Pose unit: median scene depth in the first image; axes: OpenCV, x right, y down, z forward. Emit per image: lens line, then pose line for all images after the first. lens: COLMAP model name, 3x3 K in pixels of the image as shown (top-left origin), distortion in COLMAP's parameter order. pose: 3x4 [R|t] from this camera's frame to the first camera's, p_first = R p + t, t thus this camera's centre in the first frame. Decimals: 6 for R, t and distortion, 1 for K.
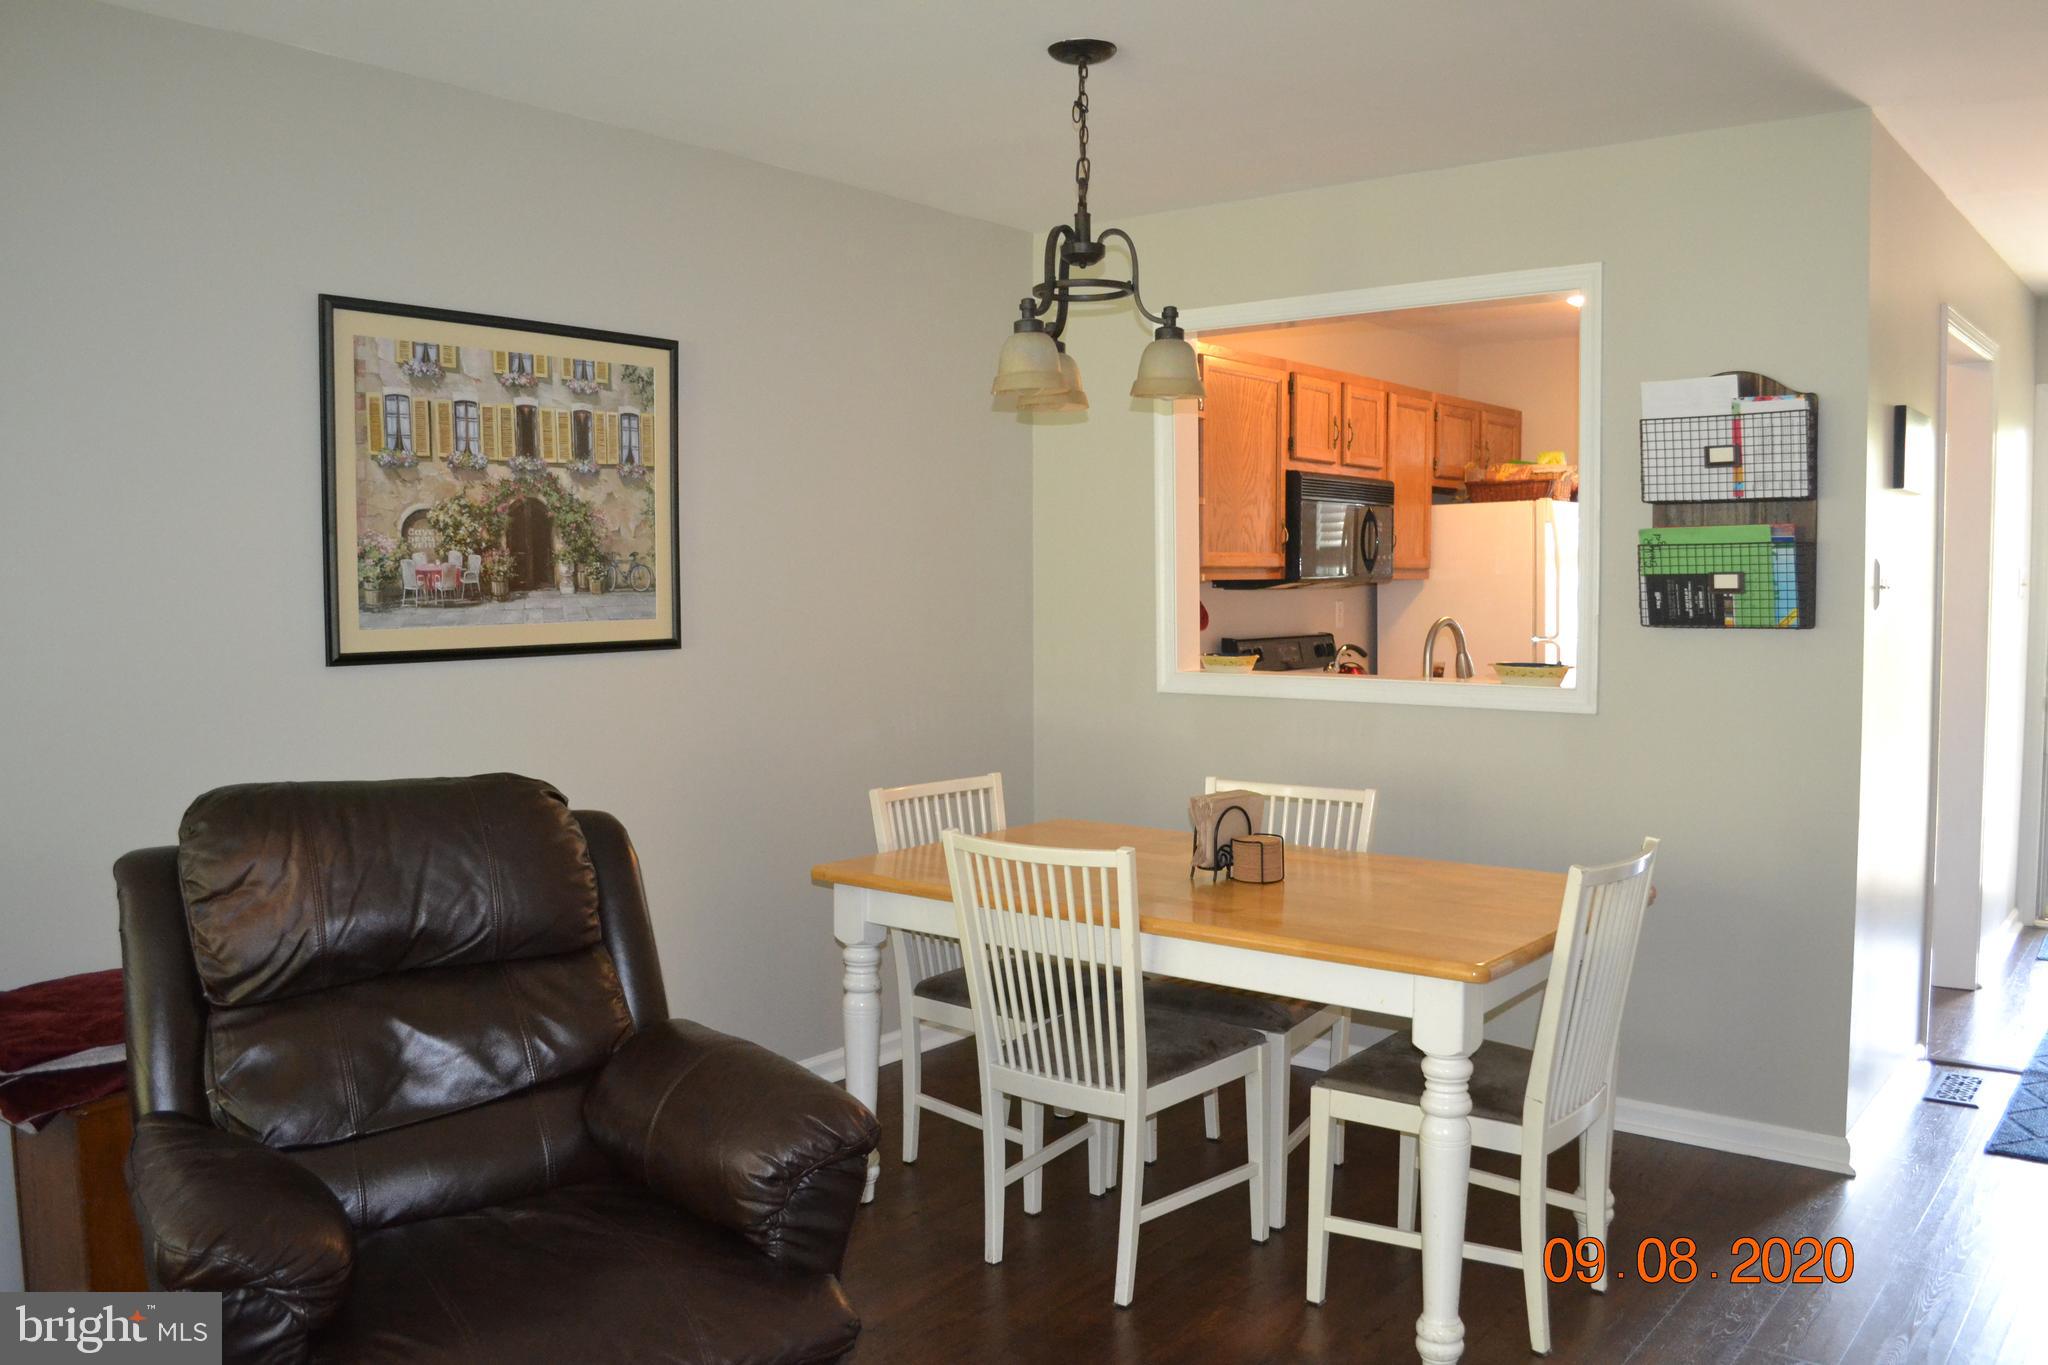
lens RADIAL K [[1630.7, 0, 1021.6], [0, 1630.7, 693.2], [0, 0, 1]] dist [-0.085019, 0.010751]
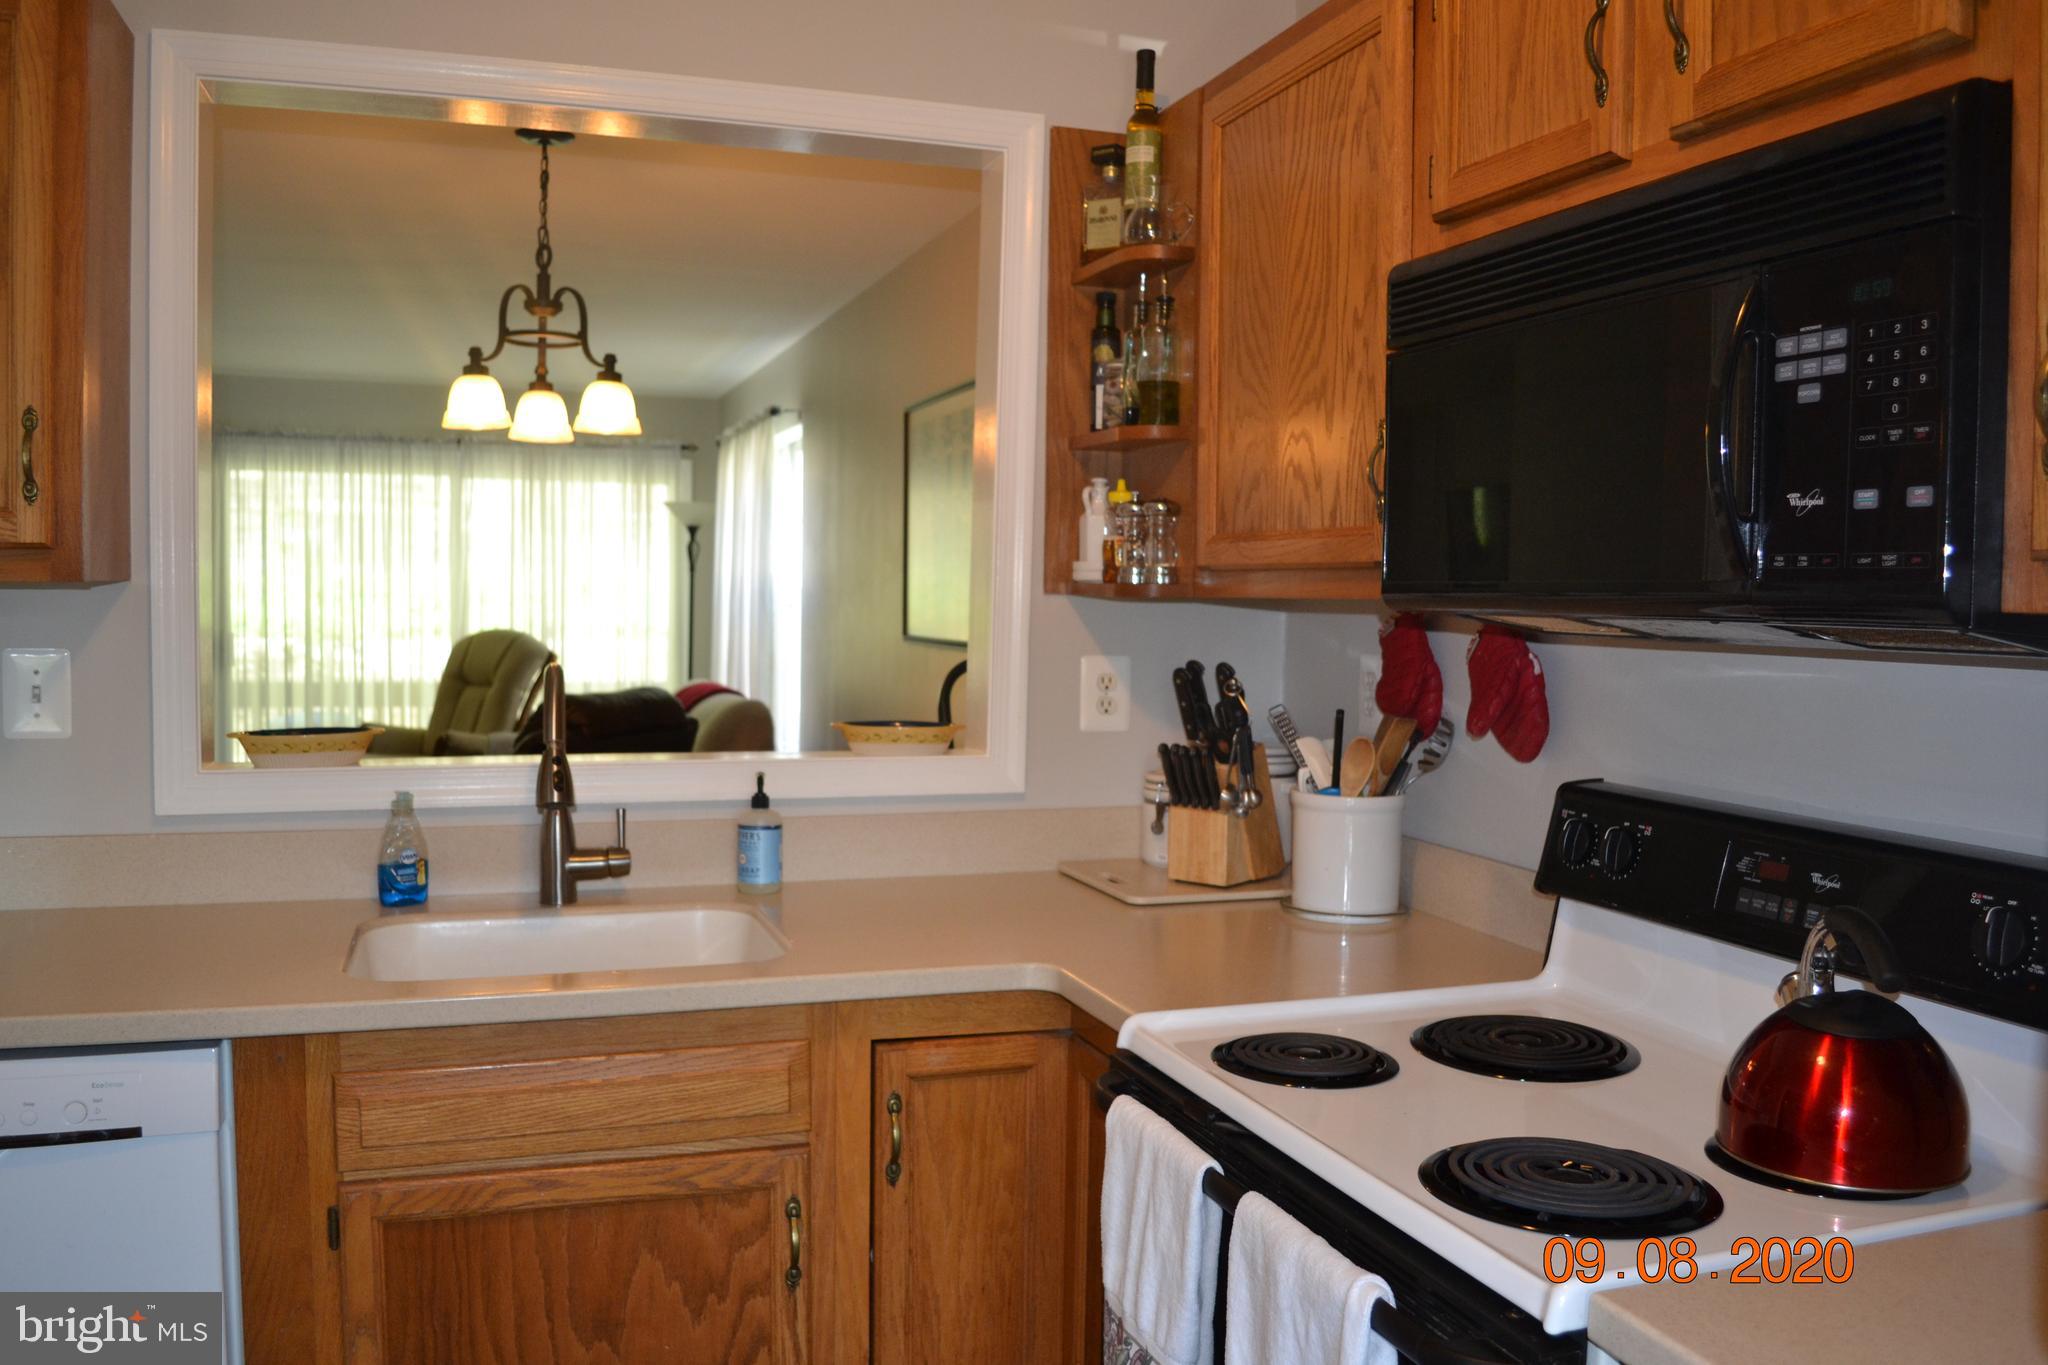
lens RADIAL K [[1630.7, 0, 1035.8], [0, 1630.7, 690.6], [0, 0, 1]] dist [-0.085019, 0.010751]
pose [[-0.534534, 0.045498, -0.843922, 0.763652], [-0.074000, 0.992195, 0.100363, -0.126252], [0.841901, 0.116097, -0.526995, 1.767885]]
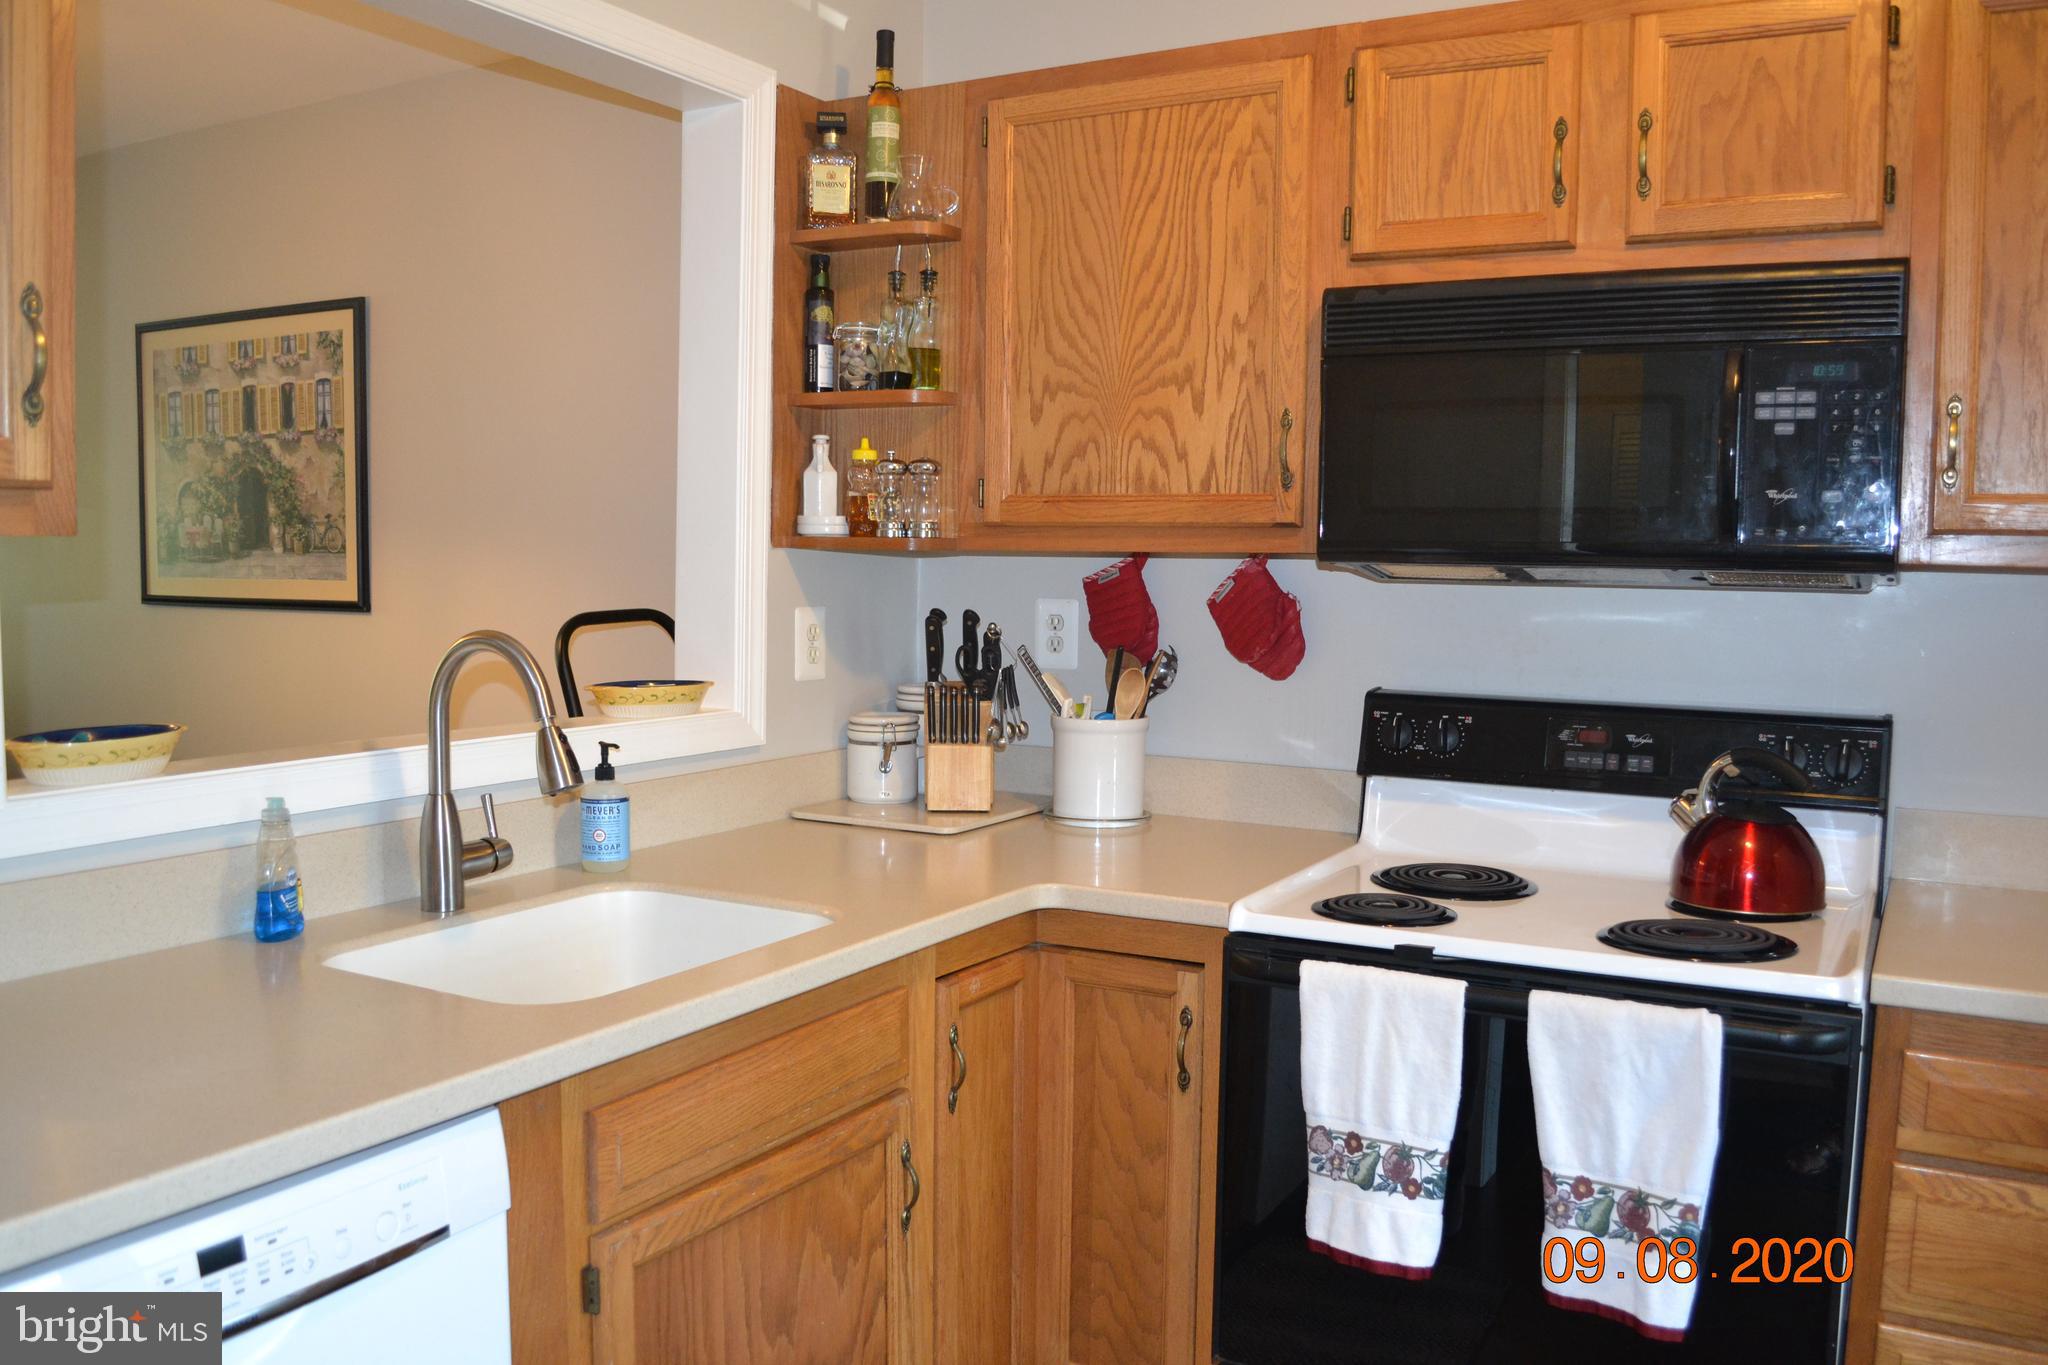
lens RADIAL K [[1630.7, 0, 1037.7], [0, 1630.7, 696.6], [0, 0, 1]] dist [-0.085019, 0.010751]
pose [[0.160319, 0.090030, -0.982951, 0.898136], [-0.085237, 0.993375, 0.077083, -0.095243], [0.983378, 0.071426, 0.166931, 1.372297]]
